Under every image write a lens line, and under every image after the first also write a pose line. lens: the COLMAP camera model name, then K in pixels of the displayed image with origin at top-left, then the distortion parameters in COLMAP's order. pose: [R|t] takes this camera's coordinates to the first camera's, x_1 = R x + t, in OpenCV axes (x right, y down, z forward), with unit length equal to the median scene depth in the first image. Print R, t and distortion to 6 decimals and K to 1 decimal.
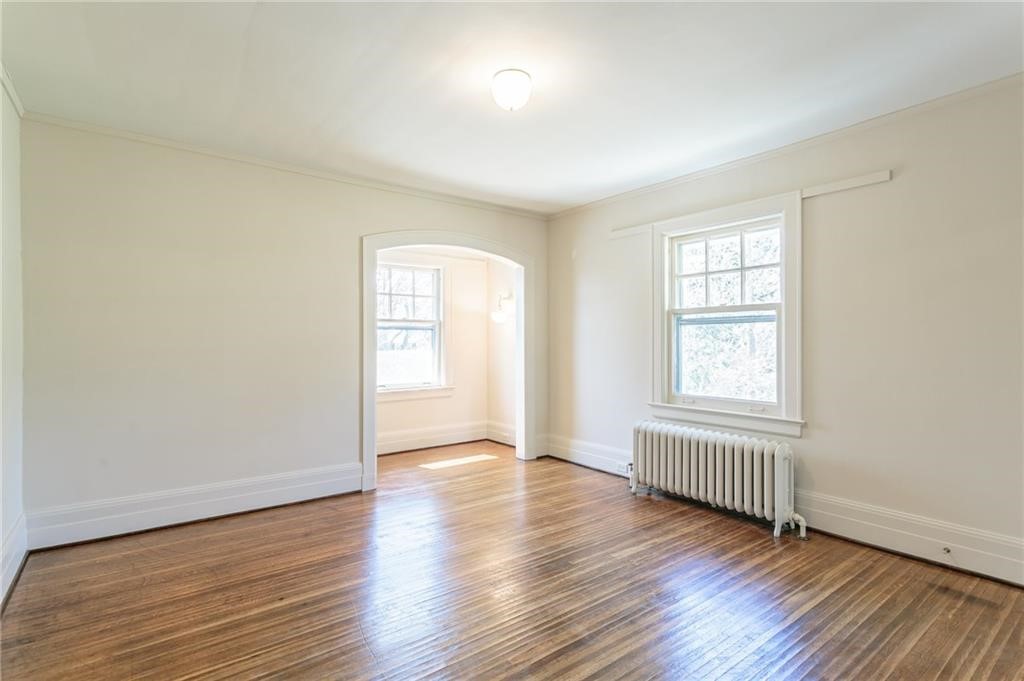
lens RADIAL K [[495.6, 0, 519.9], [0, 495.6, 342.2], [0, 0, 1]] dist [0.003690, 0.000367]
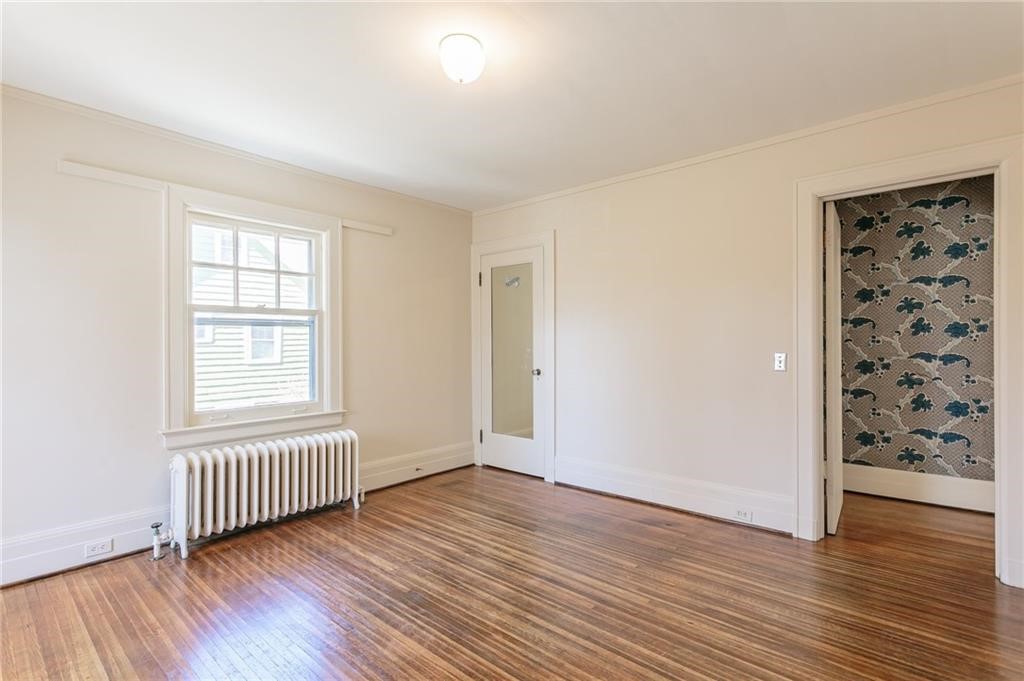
lens RADIAL K [[495.6, 0, 512.0], [0, 495.6, 341.5], [0, 0, 1]] dist [0.003690, 0.000367]
pose [[-0.175888, -0.005377, 0.984396, -0.710683], [0.001613, 0.999982, 0.005751, -0.015916], [-0.984409, 0.002600, -0.175876, 0.834160]]
